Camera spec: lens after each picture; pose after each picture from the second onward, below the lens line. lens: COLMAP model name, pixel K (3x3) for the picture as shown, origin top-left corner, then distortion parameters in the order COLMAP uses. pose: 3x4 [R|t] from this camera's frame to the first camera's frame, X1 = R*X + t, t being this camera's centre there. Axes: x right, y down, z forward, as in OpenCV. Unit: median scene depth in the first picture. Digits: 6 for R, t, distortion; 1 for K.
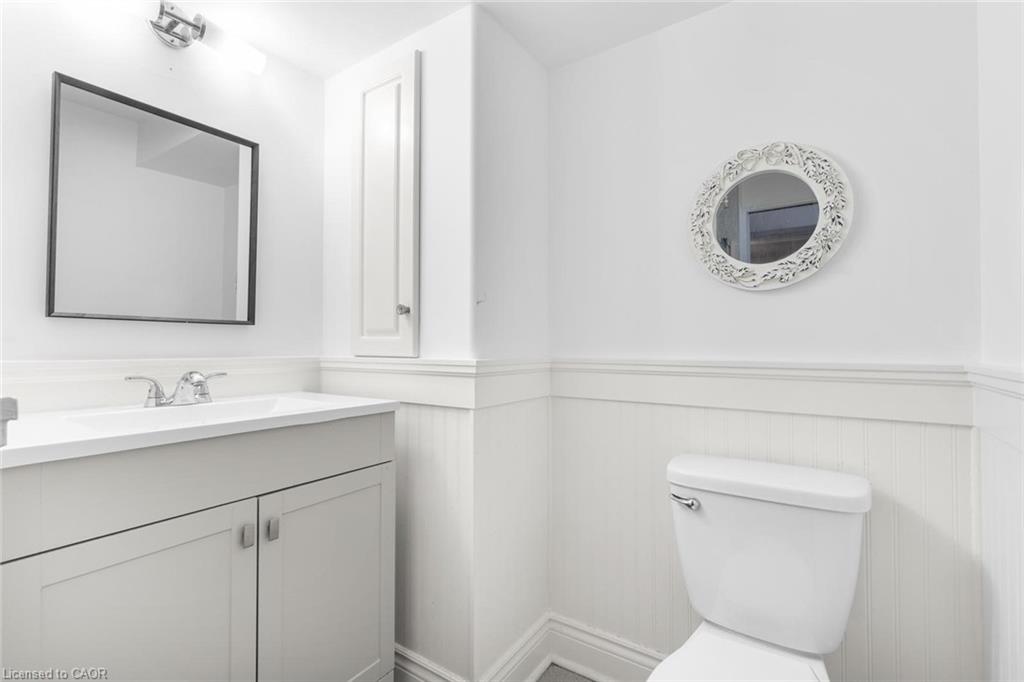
lens RADIAL K [[466.7, 0, 515.2], [0, 466.7, 342.3], [0, 0, 1]] dist [0.007963, -0.000858]
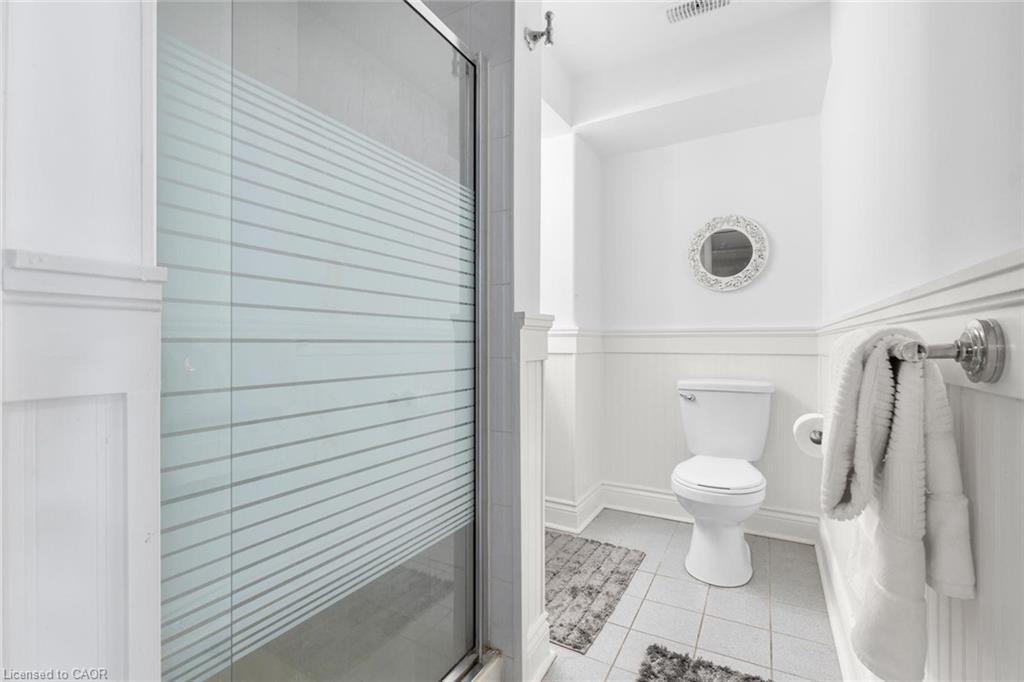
lens RADIAL K [[466.7, 0, 508.1], [0, 466.7, 339.1], [0, 0, 1]] dist [0.007963, -0.000858]
pose [[0.998370, -0.004188, 0.056925, -0.490857], [0.003557, 0.999931, 0.011185, 0.066139], [-0.056968, -0.010964, 0.998316, -0.904670]]
